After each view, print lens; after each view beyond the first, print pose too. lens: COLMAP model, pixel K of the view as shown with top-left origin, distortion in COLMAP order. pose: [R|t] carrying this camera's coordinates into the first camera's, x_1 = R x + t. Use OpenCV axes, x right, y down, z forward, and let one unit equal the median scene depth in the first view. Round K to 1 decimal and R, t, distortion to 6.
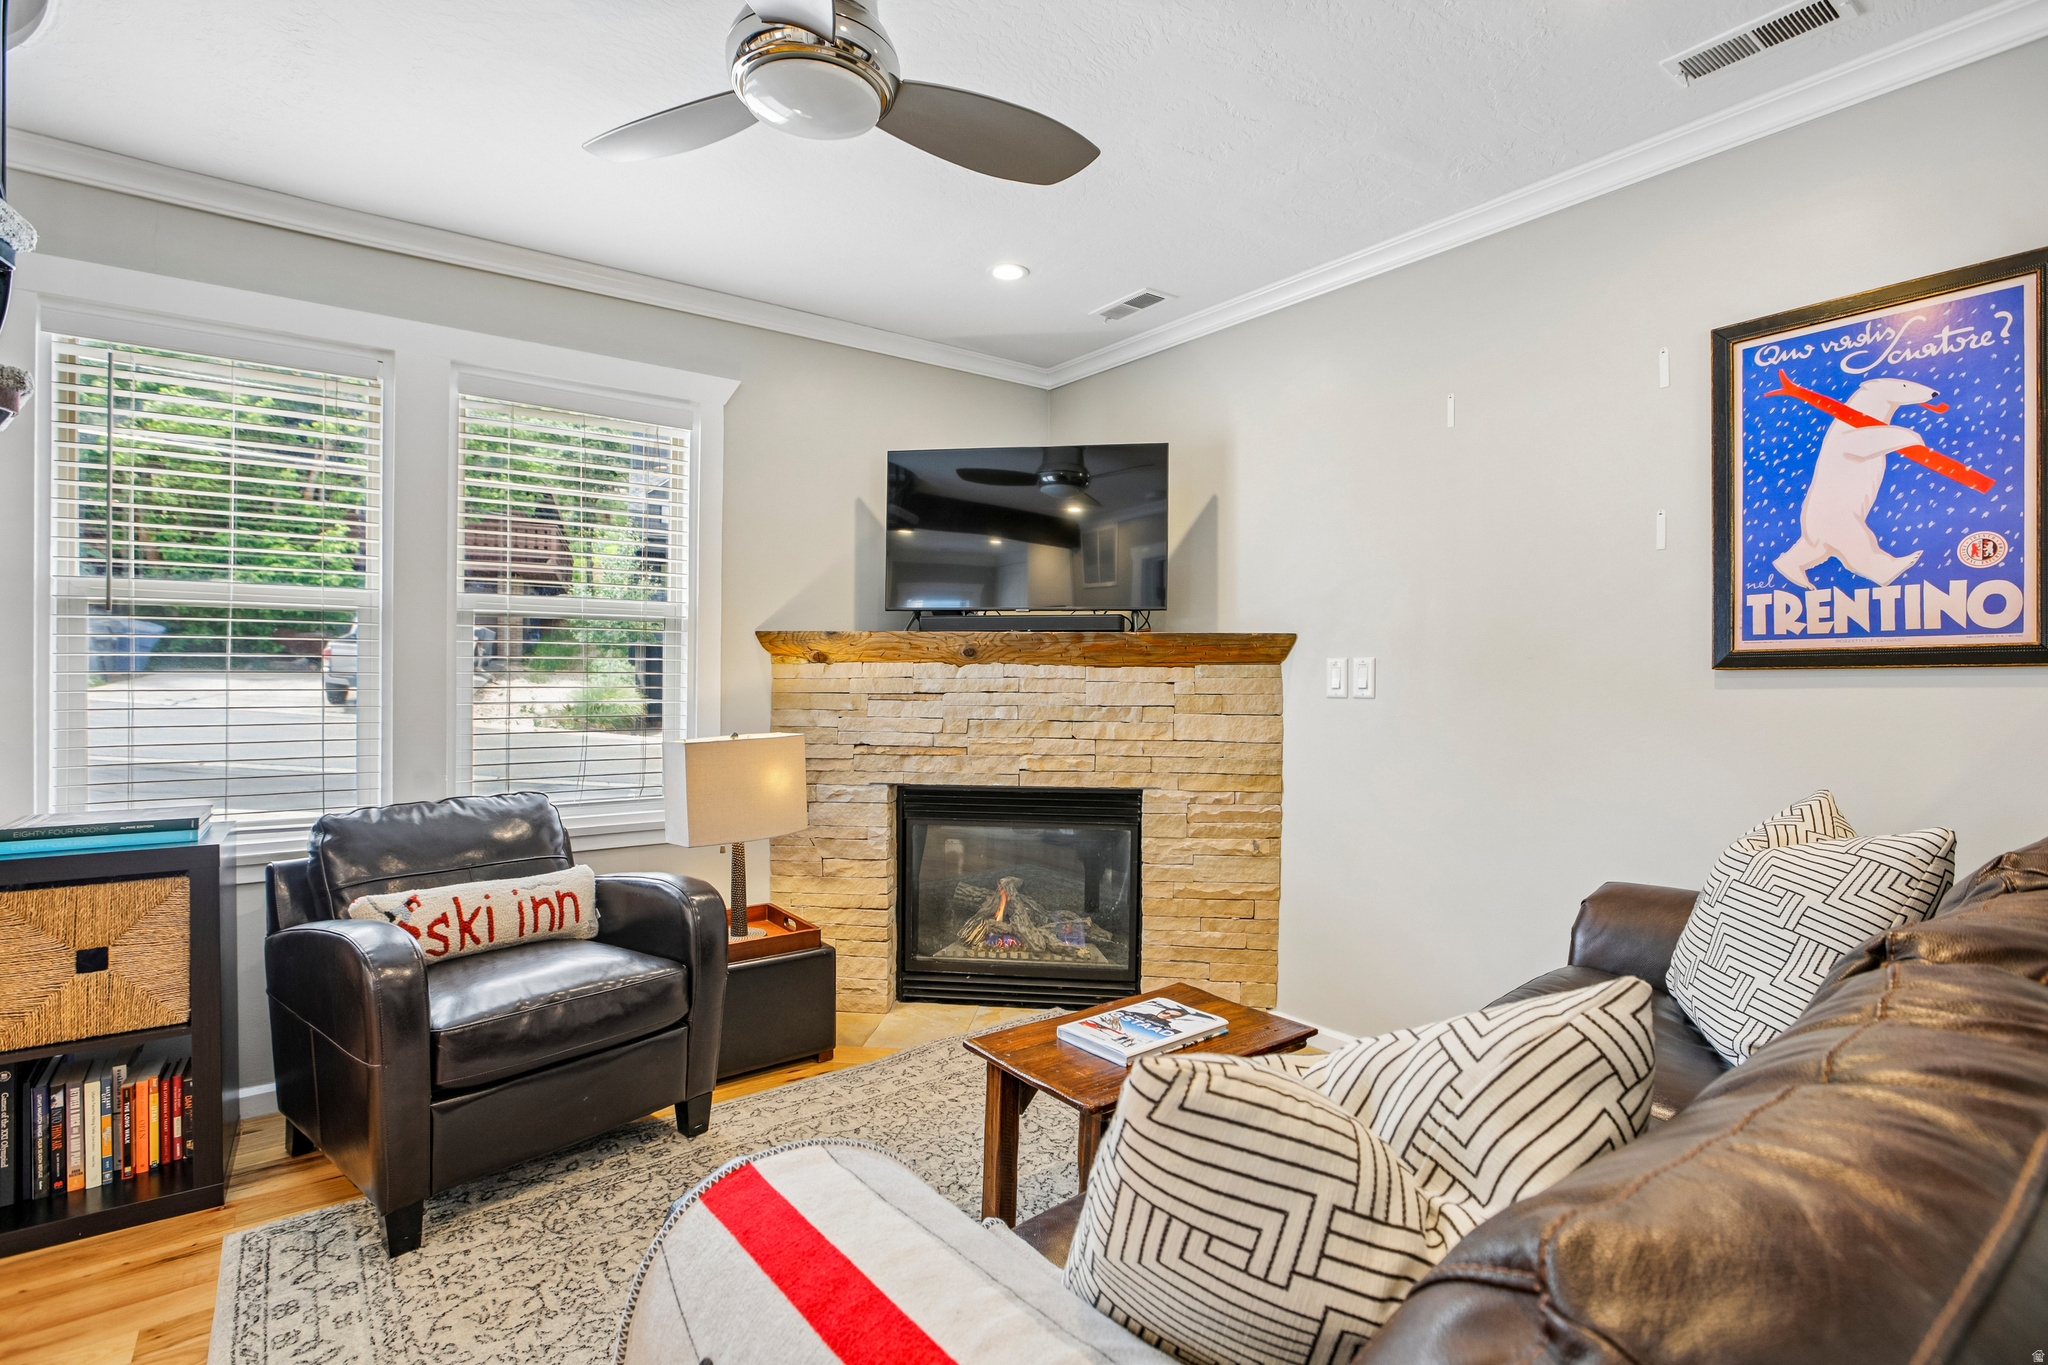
lens RADIAL K [[976.1, 0, 1060.0], [0, 976.1, 693.5], [0, 0, 1]] dist [-0.038192, 0.012537]
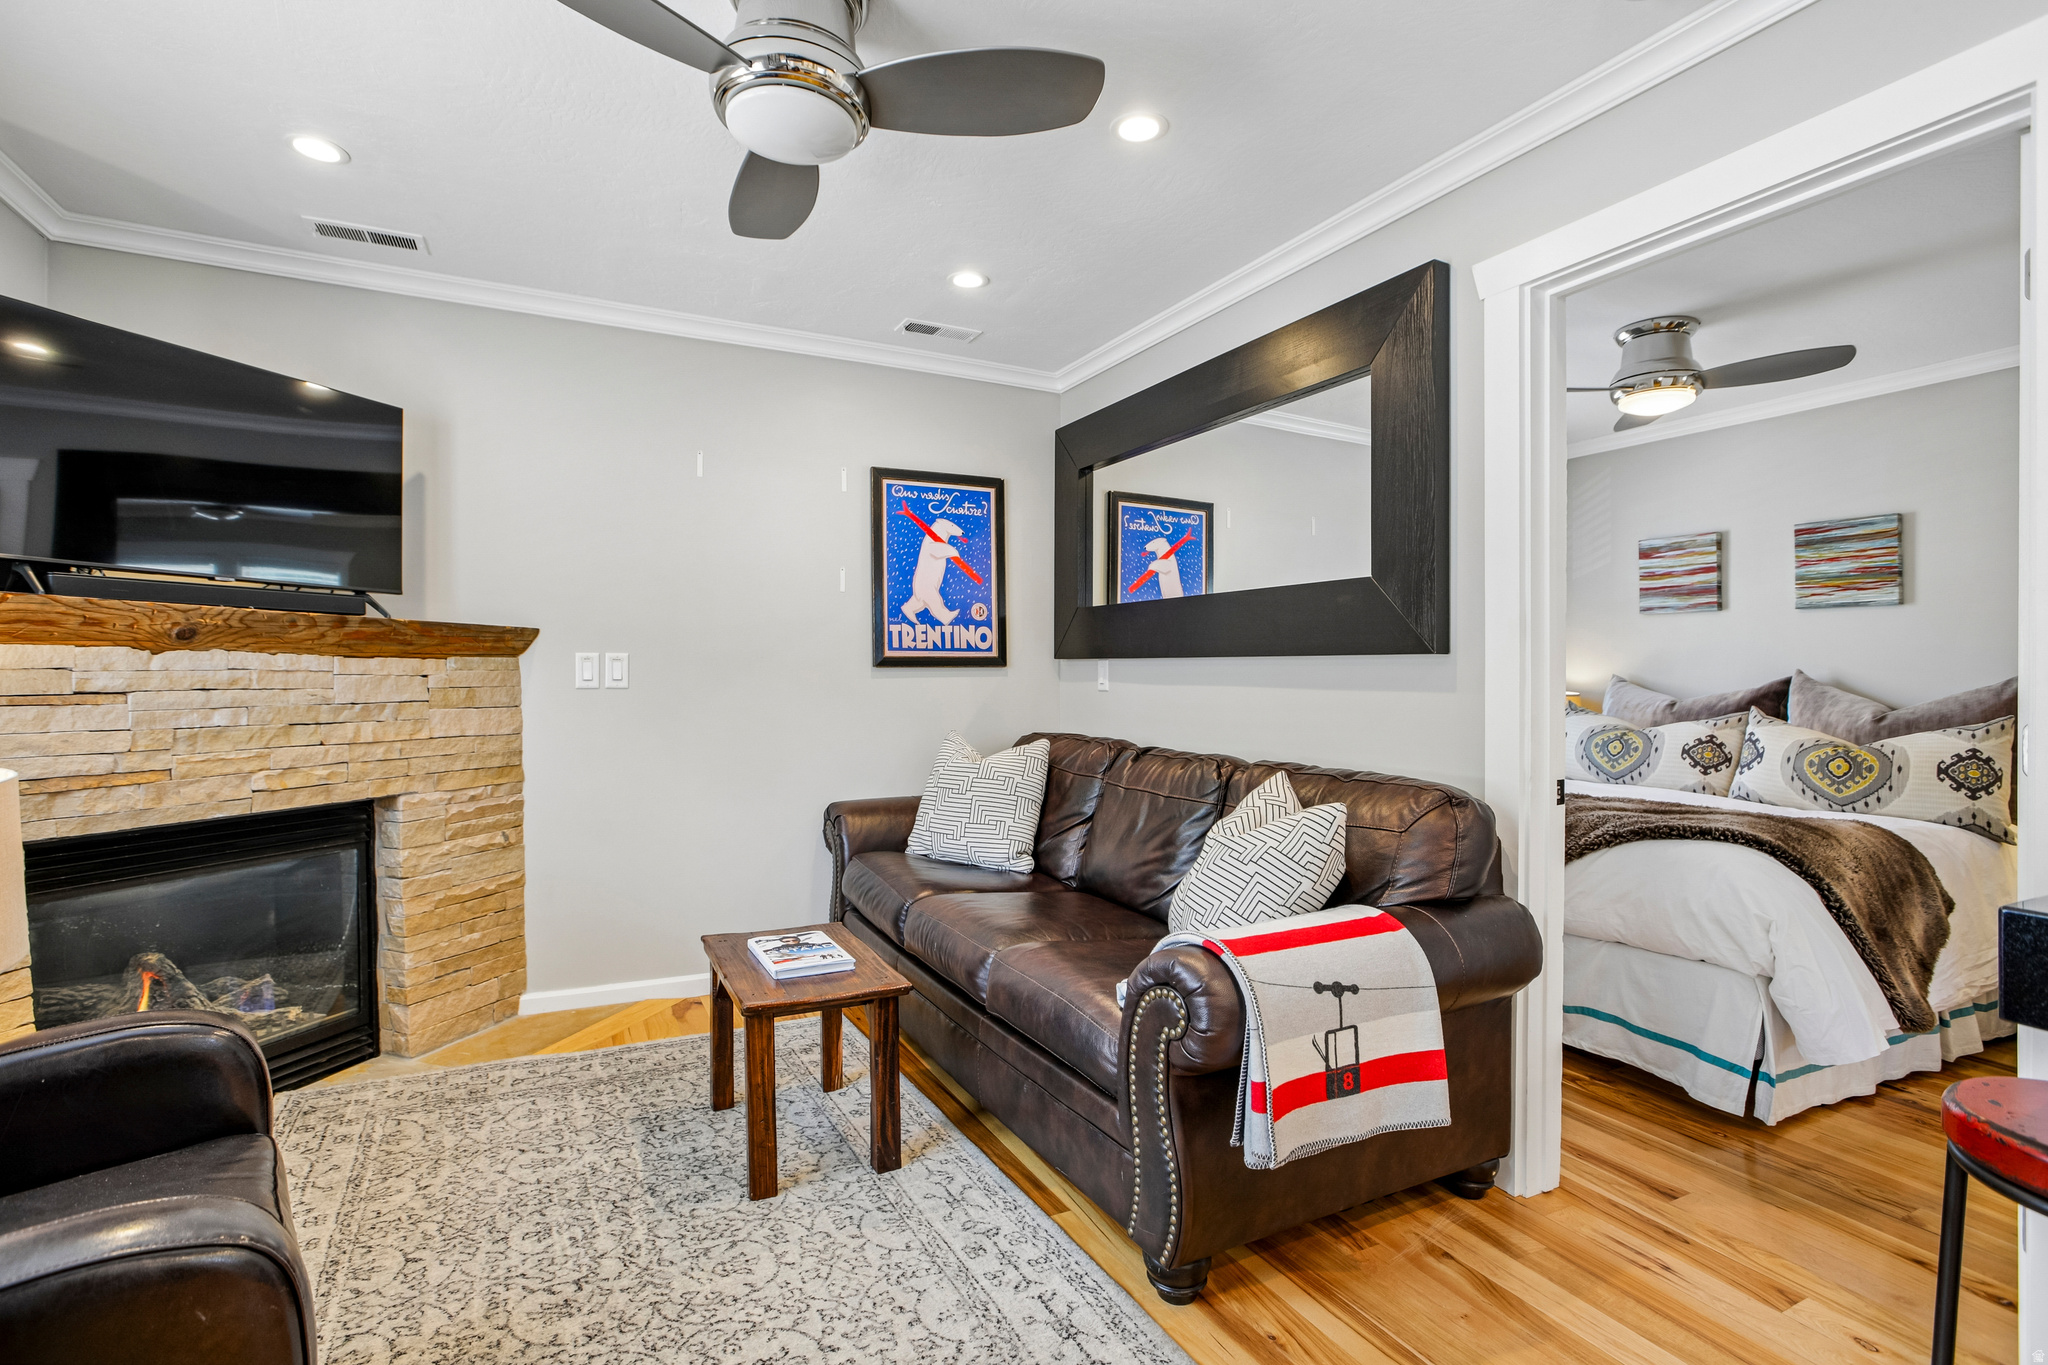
lens RADIAL K [[970.3, 0, 1000.9], [0, 970.3, 696.8], [0, 0, 1]] dist [-0.052631, 0.027397]
pose [[0.211089, -0.025933, 0.977123, -0.656290], [0.008471, 0.999659, 0.024701, -0.008724], [-0.977430, 0.003063, 0.211237, 0.288240]]
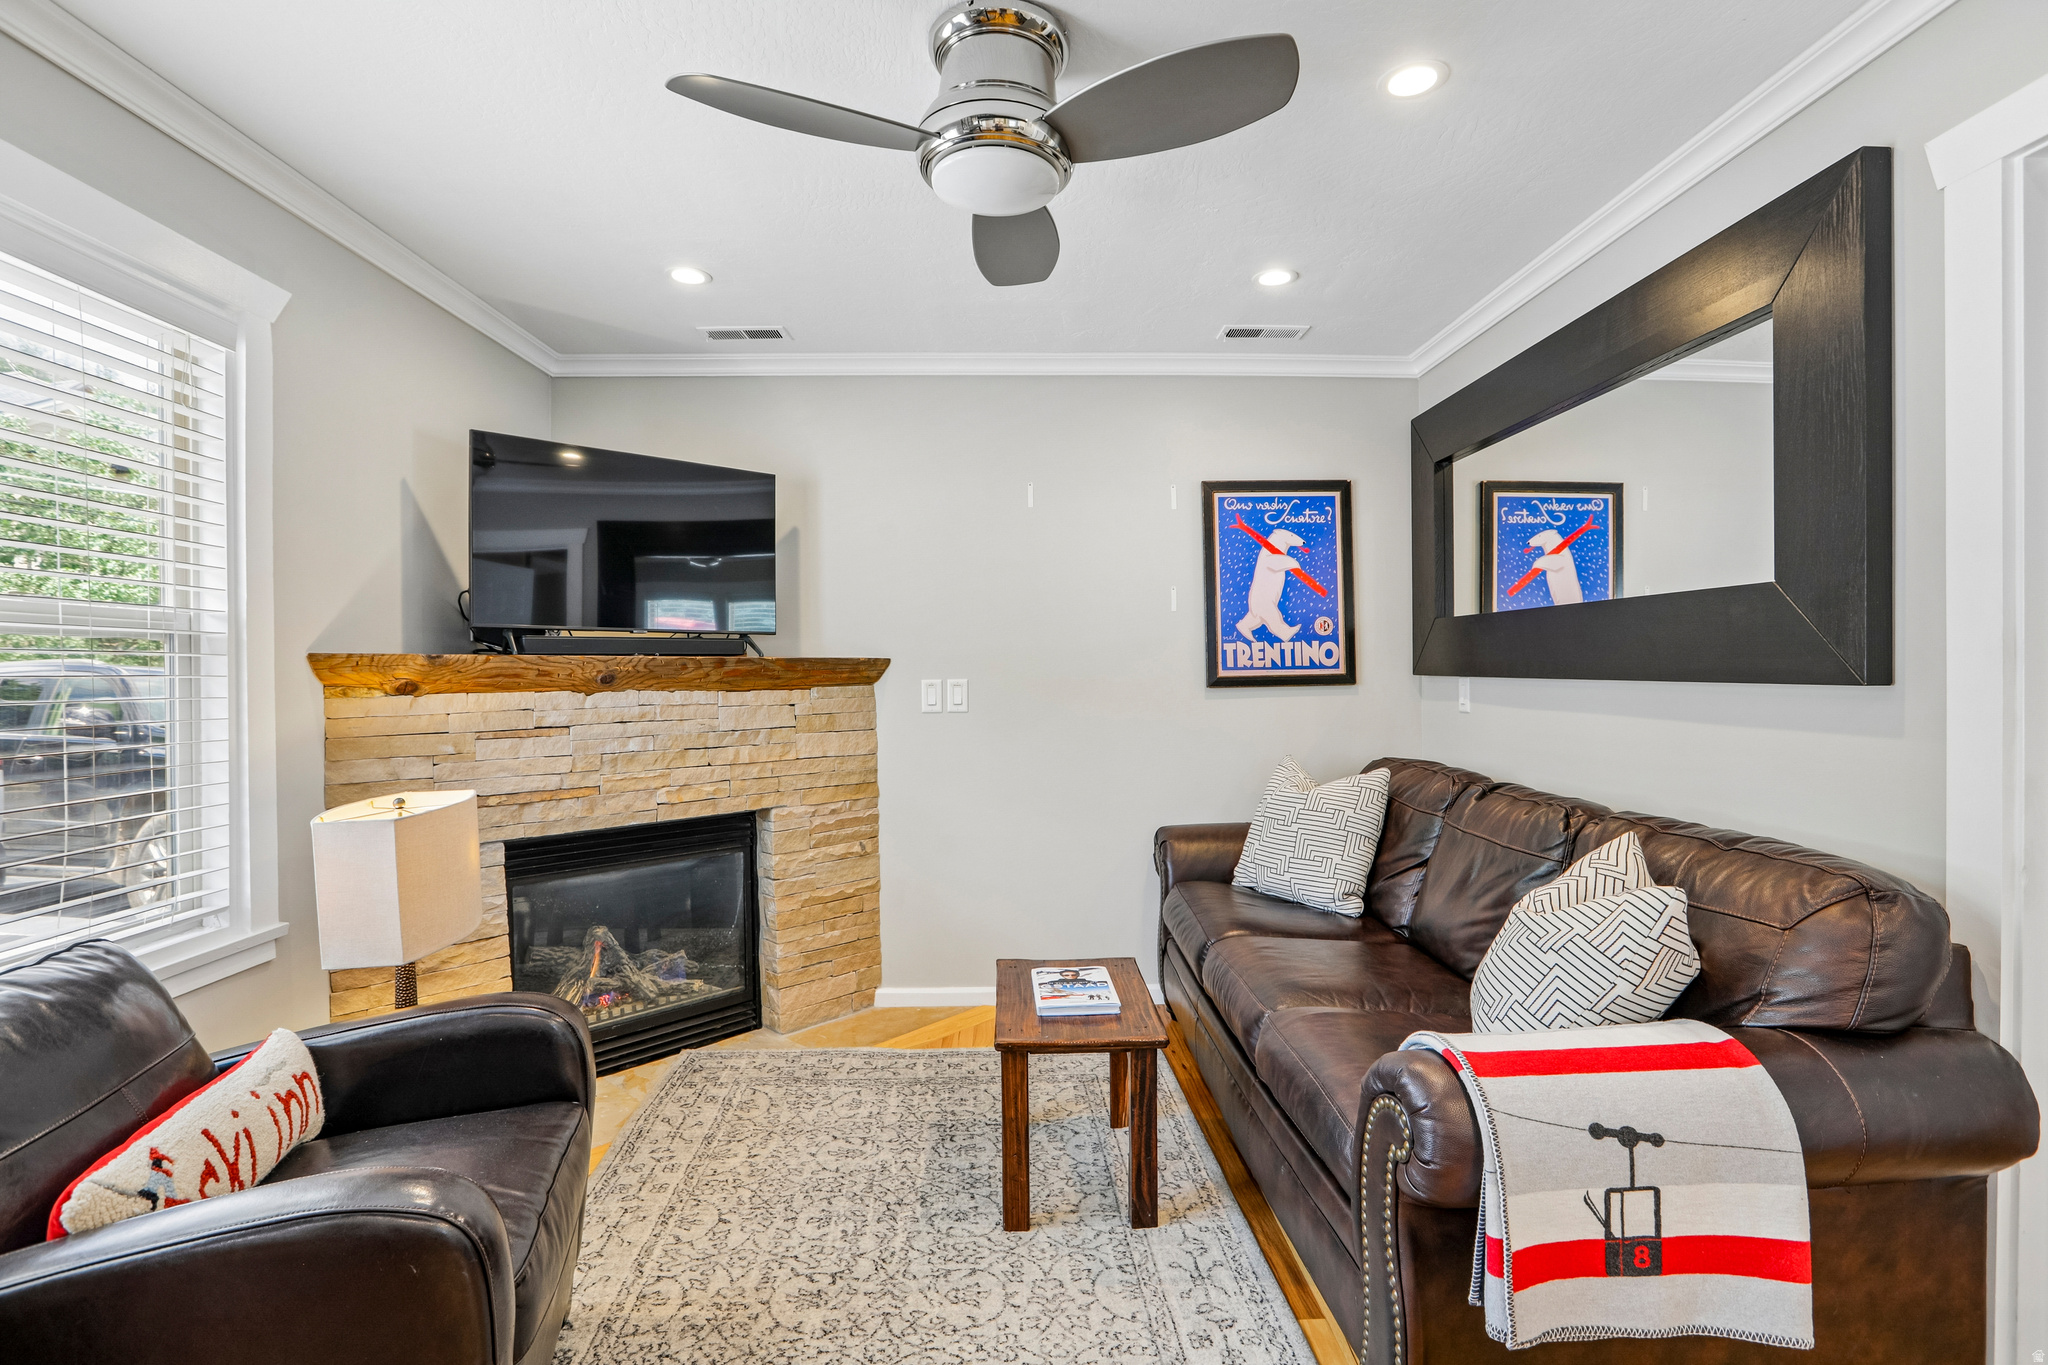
lens RADIAL K [[967.4, 0, 1008.9], [0, 967.4, 694.2], [0, 0, 1]] dist [-0.061493, 0.035550]
pose [[0.598534, -0.029191, 0.800565, -0.587088], [0.024646, 0.999534, 0.018020, -0.035849], [-0.800718, 0.008945, 0.598974, 0.192924]]
